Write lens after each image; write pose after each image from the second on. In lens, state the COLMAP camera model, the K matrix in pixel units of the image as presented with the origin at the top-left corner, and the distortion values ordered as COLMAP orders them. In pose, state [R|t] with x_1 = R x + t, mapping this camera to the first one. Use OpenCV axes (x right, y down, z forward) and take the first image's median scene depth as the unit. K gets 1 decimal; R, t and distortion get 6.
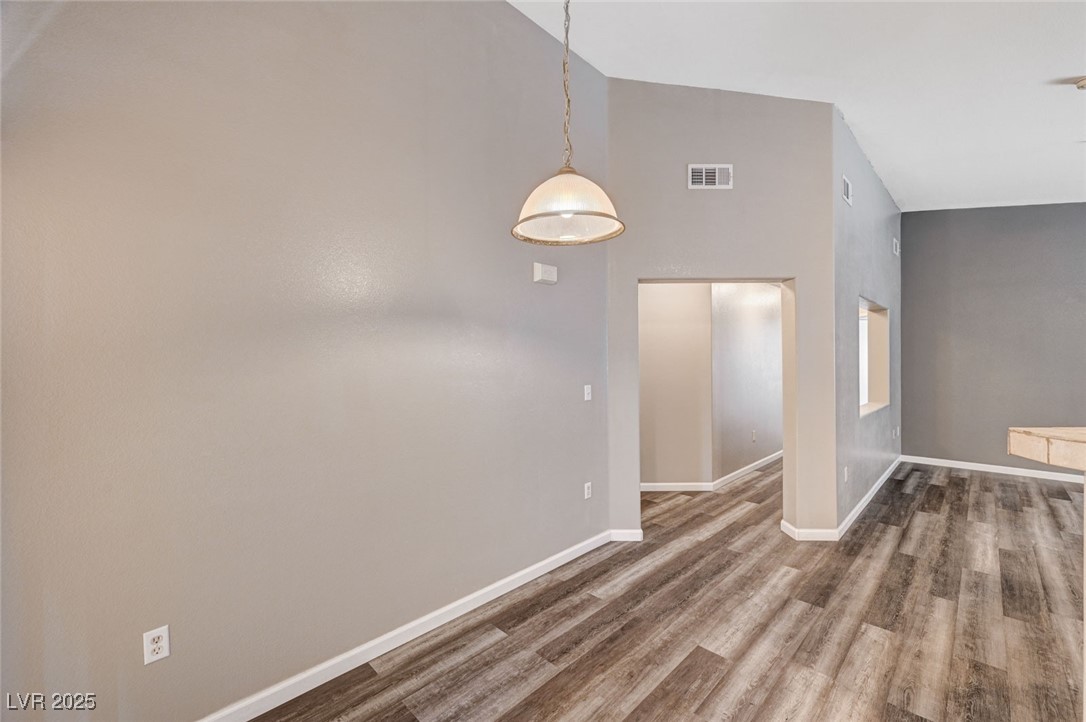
lens RADIAL K [[441.6, 0, 543.0], [0, 441.6, 361.0], [0, 0, 1]] dist [-0.001559, -0.000180]
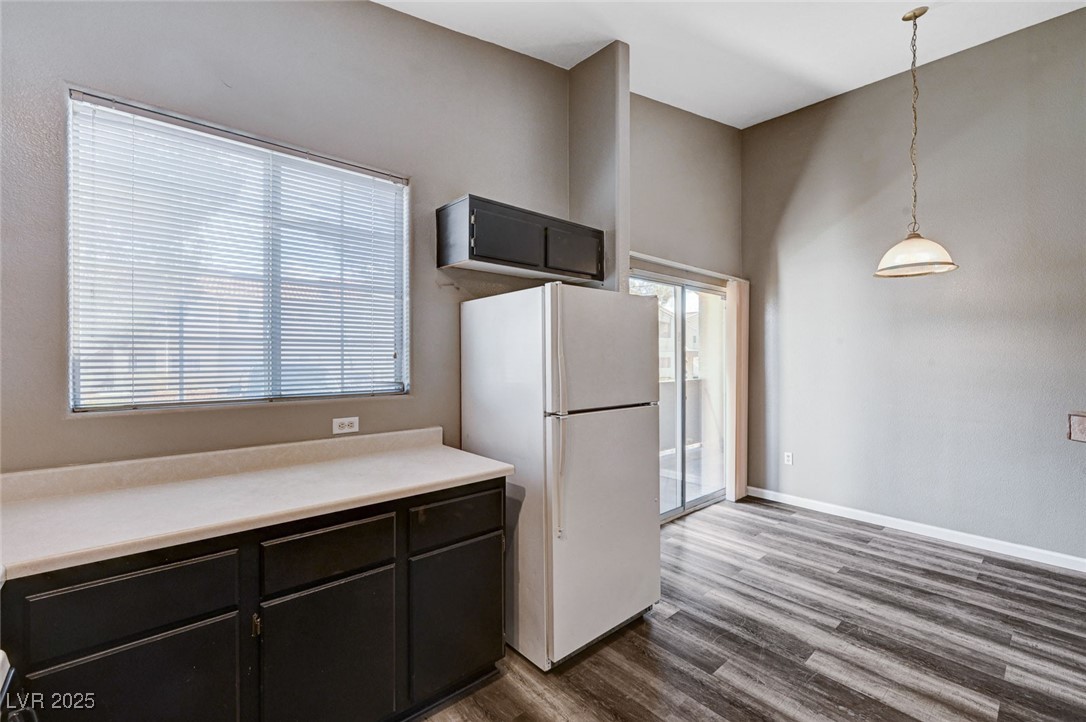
lens RADIAL K [[463.5, 0, 548.3], [0, 463.5, 361.9], [0, 0, 1]] dist [-0.000365, -0.000024]
pose [[-0.051094, 0.019904, -0.998496, 1.064568], [-0.012165, 0.999715, 0.020550, 0.016633], [0.998620, 0.013196, -0.050837, -0.162187]]
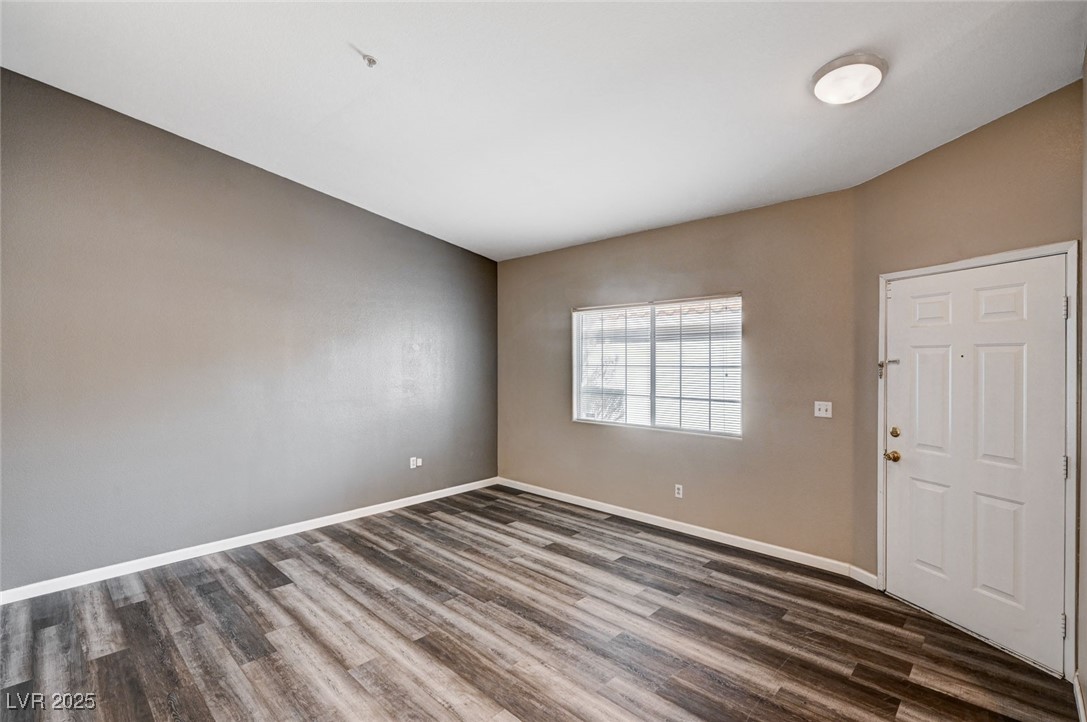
lens RADIAL K [[496.2, 0, 543.5], [0, 496.2, 361.0], [0, 0, 1]] dist [-0.005808, 0.000138]
pose [[-0.018167, 0.000239, 0.999835, 0.616284], [0.012244, 0.999925, -0.000017, -0.046288], [-0.999760, 0.012242, -0.018168, 0.931003]]
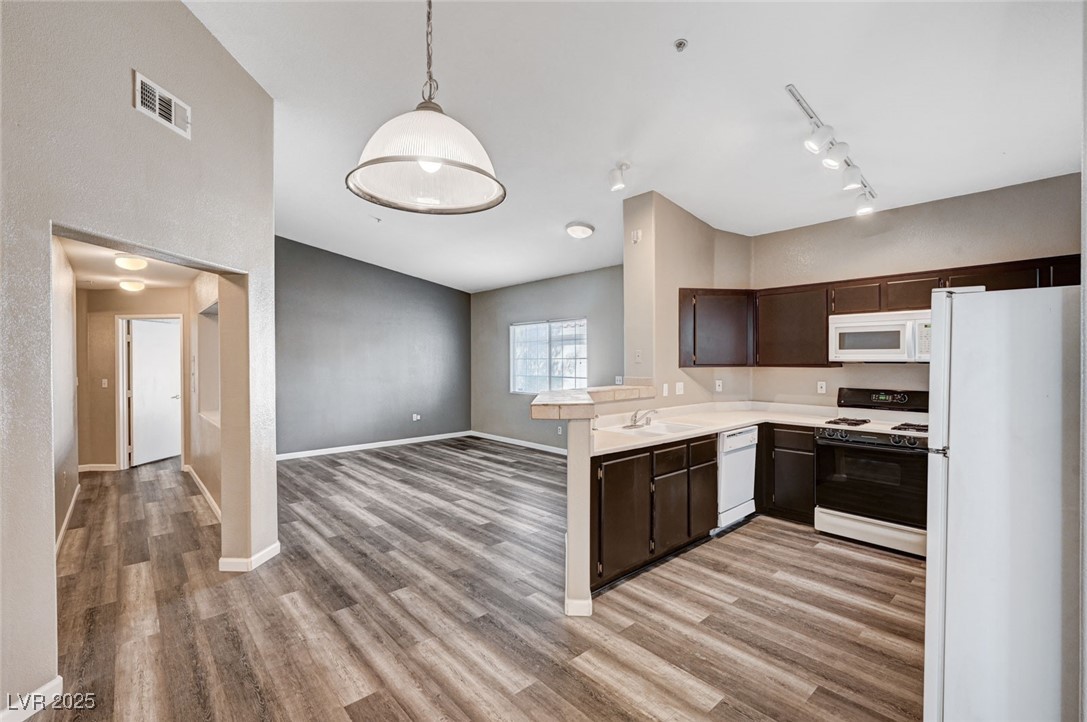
lens RADIAL K [[473.9, 0, 537.1], [0, 473.9, 359.7], [0, 0, 1]] dist [-0.001309, 0.000056]
pose [[0.065194, 0.005106, 0.997860, -0.405225], [0.011556, 0.999916, -0.005871, -0.004659], [-0.997806, 0.011914, 0.065130, 0.438022]]
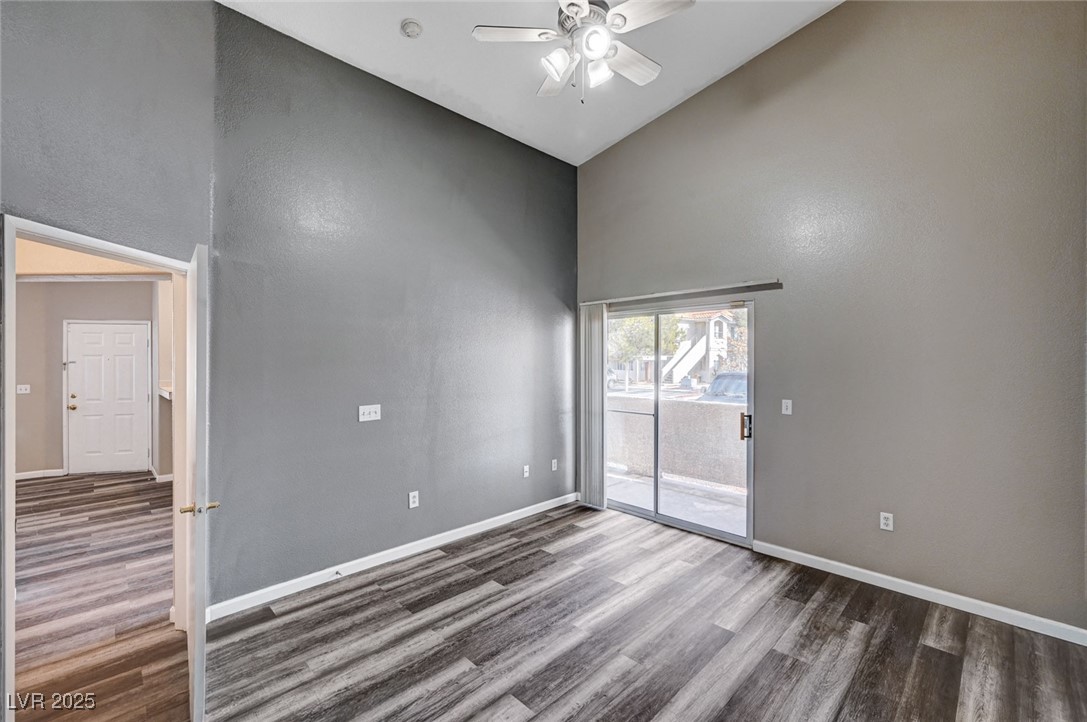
lens RADIAL K [[451.6, 0, 538.5], [0, 451.6, 363.0], [0, 0, 1]] dist [-0.002574, -0.000046]
pose [[-0.999882, 0.007260, 0.013539, -0.500752], [0.007470, 0.999852, 0.015520, -0.048226], [-0.013424, 0.015619, -0.999788, 2.204788]]
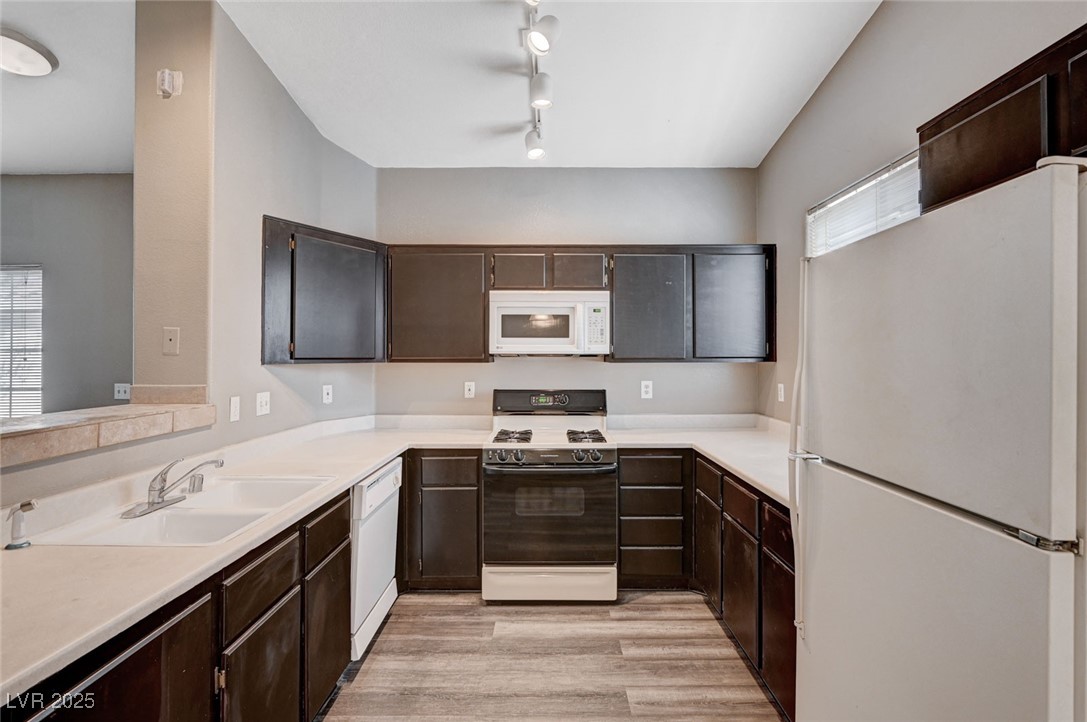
lens RADIAL K [[516.9, 0, 549.3], [0, 516.9, 352.2], [0, 0, 1]] dist [-0.010195, -0.000056]
pose [[-0.710112, 0.014680, 0.703935, 0.201271], [0.011429, 0.999891, -0.009323, 0.010671], [-0.703996, 0.001425, -0.710203, 0.358508]]
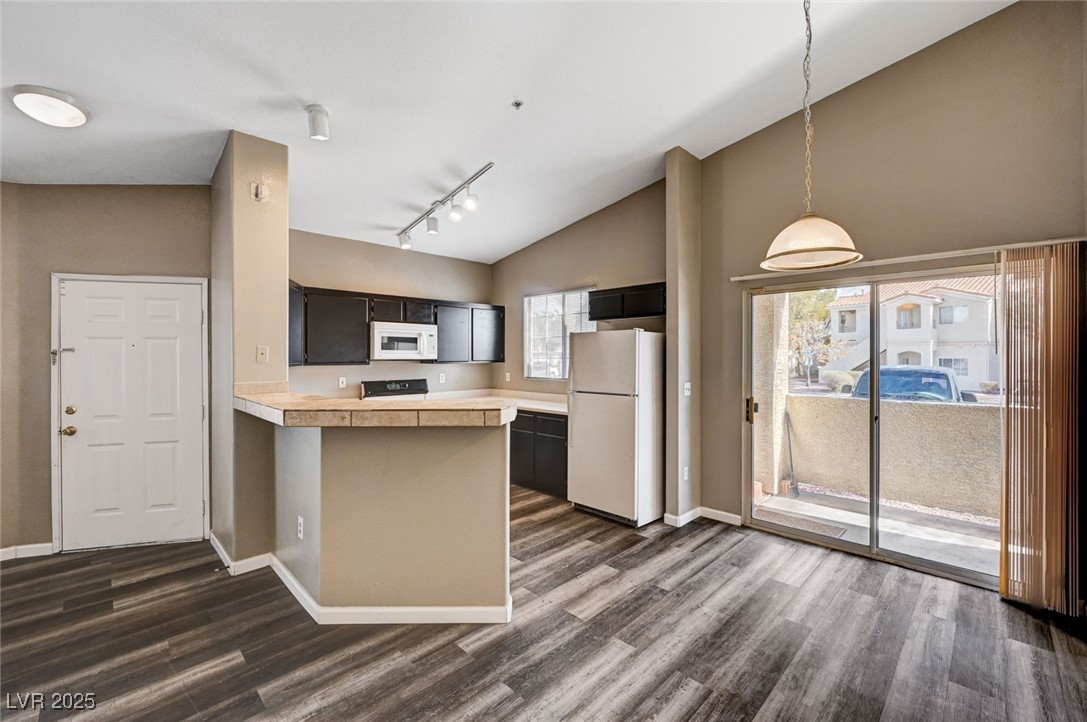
lens RADIAL K [[449.3, 0, 547.9], [0, 449.3, 358.4], [0, 0, 1]] dist [-0.002451, -0.000208]
pose [[-0.999955, 0.007289, -0.006030, 0.467385], [0.007203, 0.999873, 0.014206, -0.020687], [0.006132, 0.014162, -0.999881, 1.301787]]
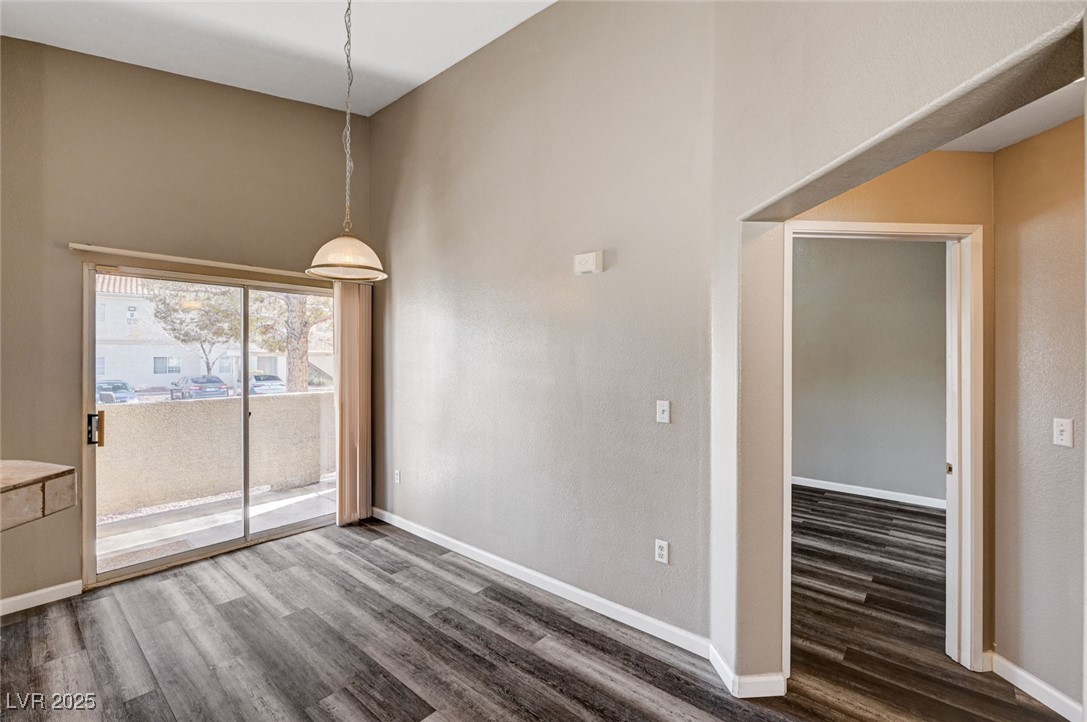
lens RADIAL K [[473.9, 0, 539.5], [0, 473.9, 356.1], [0, 0, 1]] dist [-0.005928, -0.000193]
pose [[0.072649, 0.007695, -0.997328, 0.958073], [-0.010449, 0.999921, 0.006953, -0.020373], [0.997303, 0.009916, 0.072724, 0.865707]]
